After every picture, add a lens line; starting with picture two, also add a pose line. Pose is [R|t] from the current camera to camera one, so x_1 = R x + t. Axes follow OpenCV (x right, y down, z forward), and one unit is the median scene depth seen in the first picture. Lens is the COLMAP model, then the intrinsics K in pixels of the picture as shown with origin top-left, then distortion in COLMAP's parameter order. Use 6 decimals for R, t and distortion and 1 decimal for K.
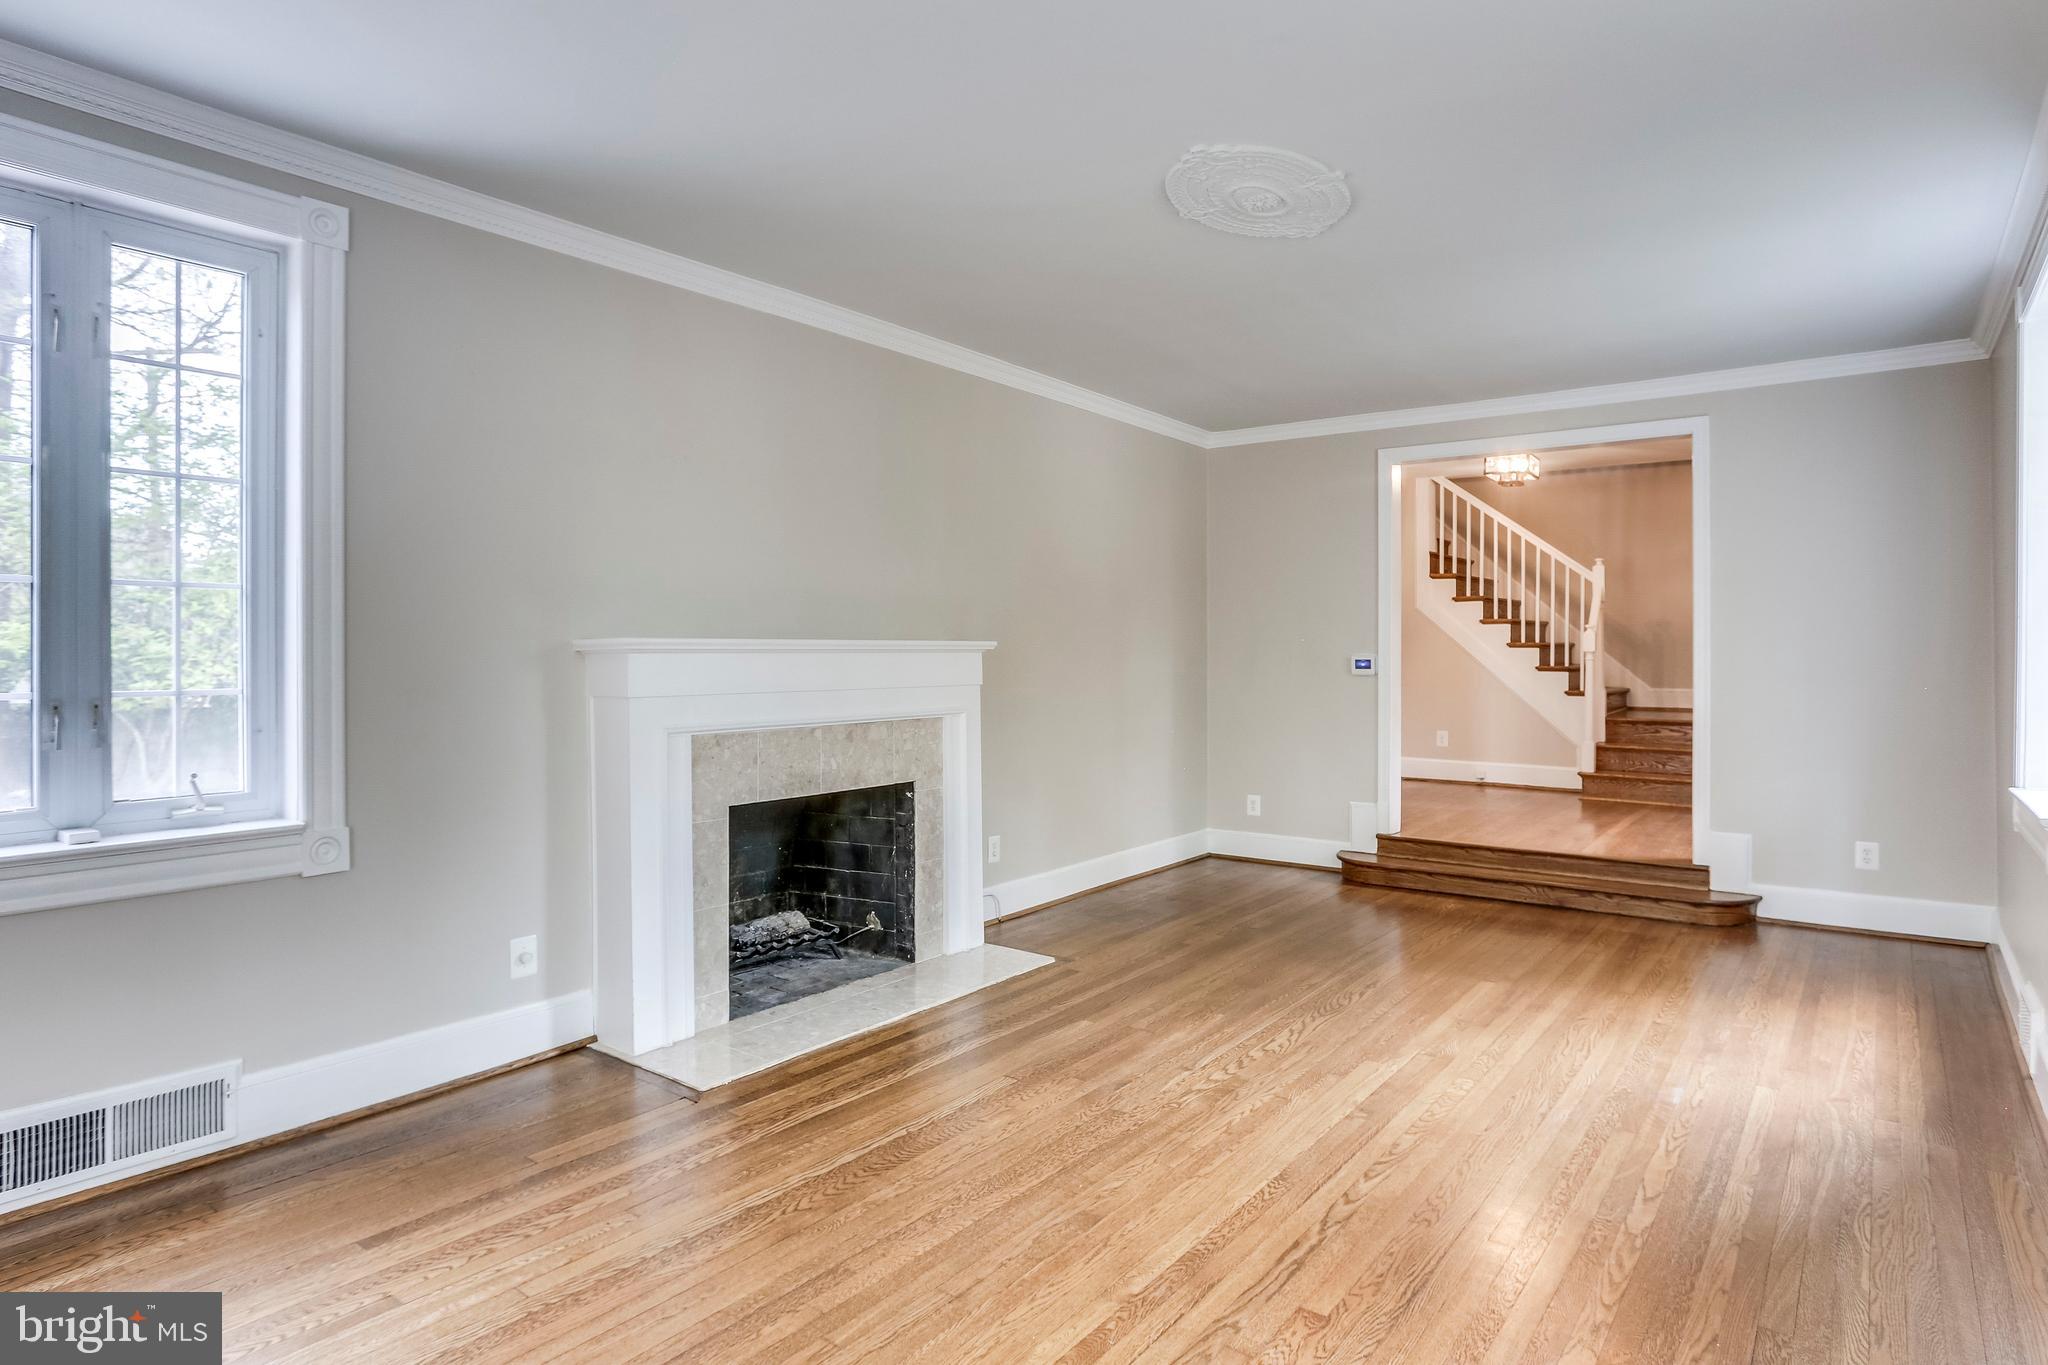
lens RADIAL K [[1137.6, 0, 1013.8], [0, 1137.6, 641.5], [0, 0, 1]] dist [-0.049815, 0.023408]
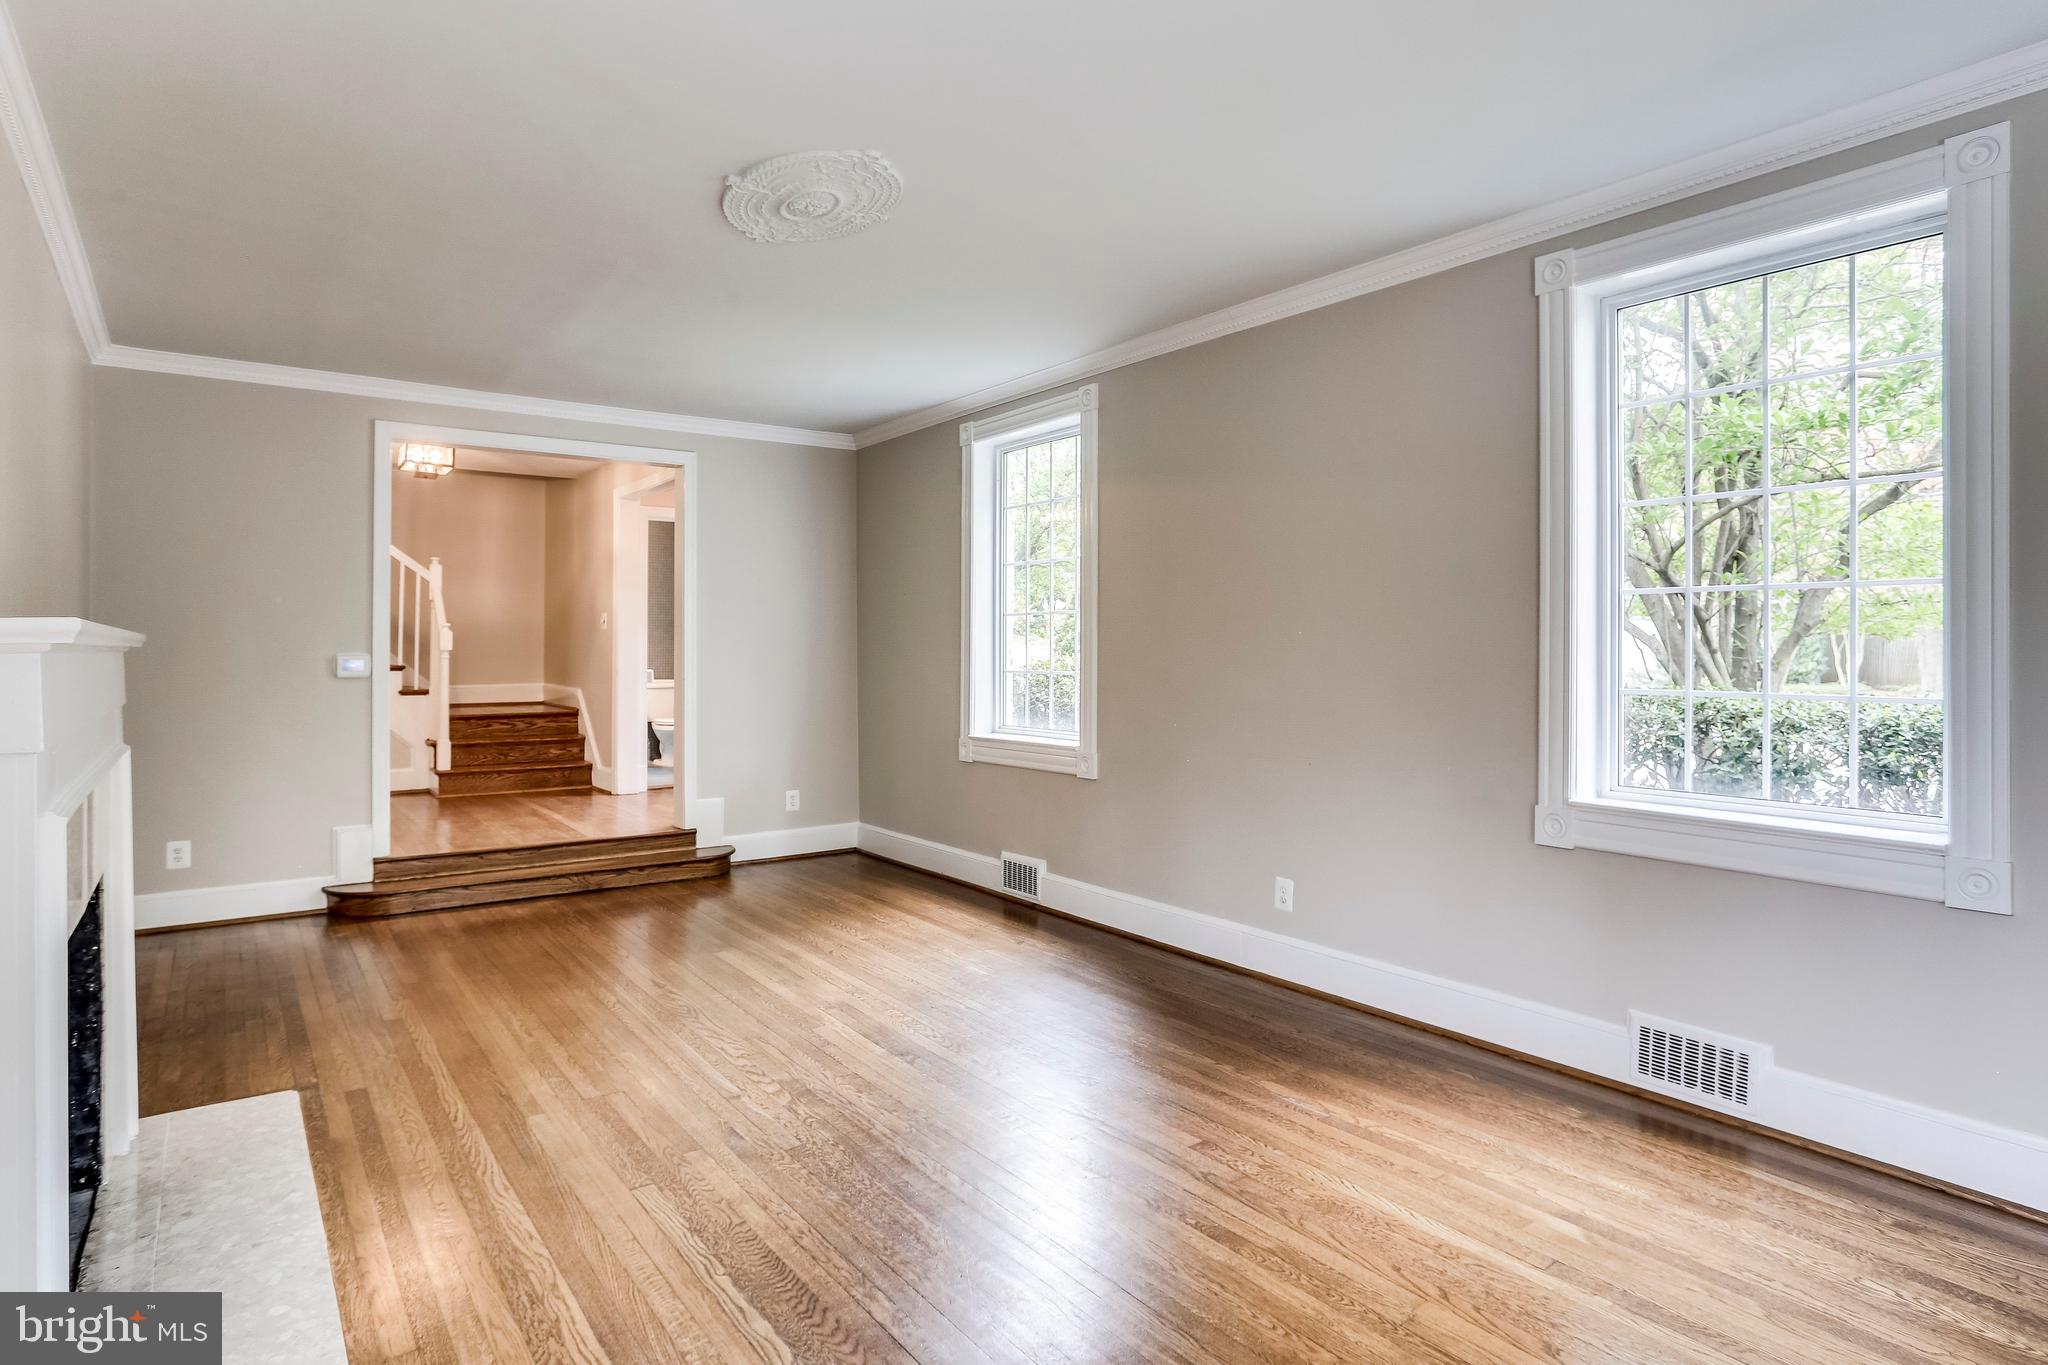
lens RADIAL K [[1109.7, 0, 1025.7], [0, 1109.7, 647.6], [0, 0, 1]] dist [-0.051350, 0.020528]
pose [[0.275814, 0.001576, 0.961210, -0.522660], [-0.007640, 0.999971, 0.000553, 0.003646], [-0.961181, -0.007496, 0.275818, 0.417341]]
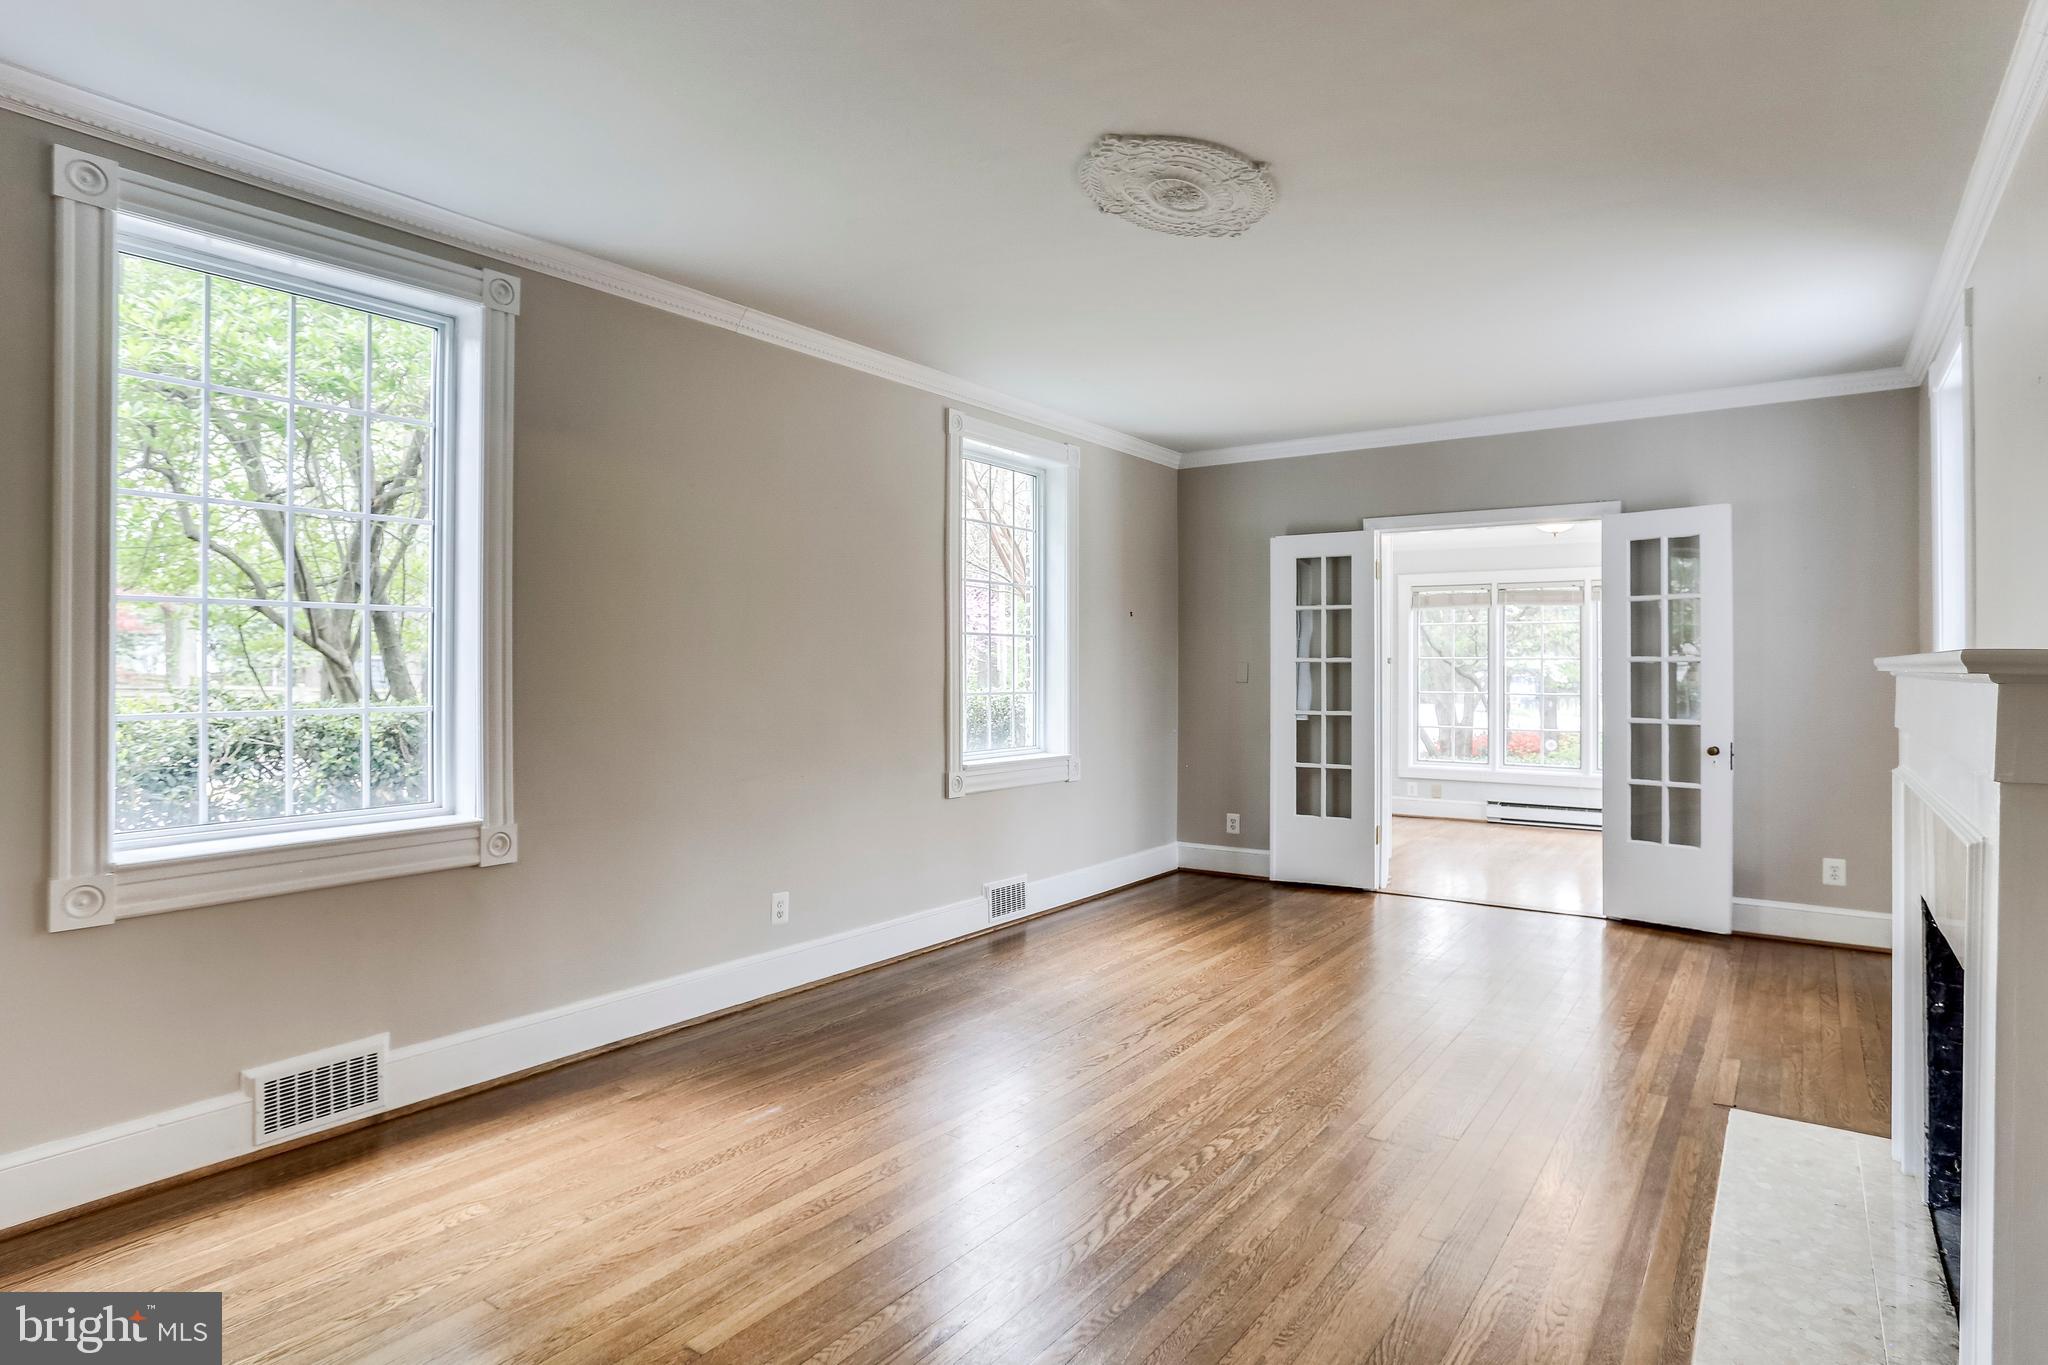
lens RADIAL K [[1137.6, 0, 1013.8], [0, 1137.6, 641.5], [0, 0, 1]] dist [-0.049815, 0.023408]
pose [[-0.999243, -0.001513, -0.038874, 0.301816], [-0.000412, 0.999599, -0.028308, 0.008469], [0.038901, -0.028271, -0.998843, 1.494019]]
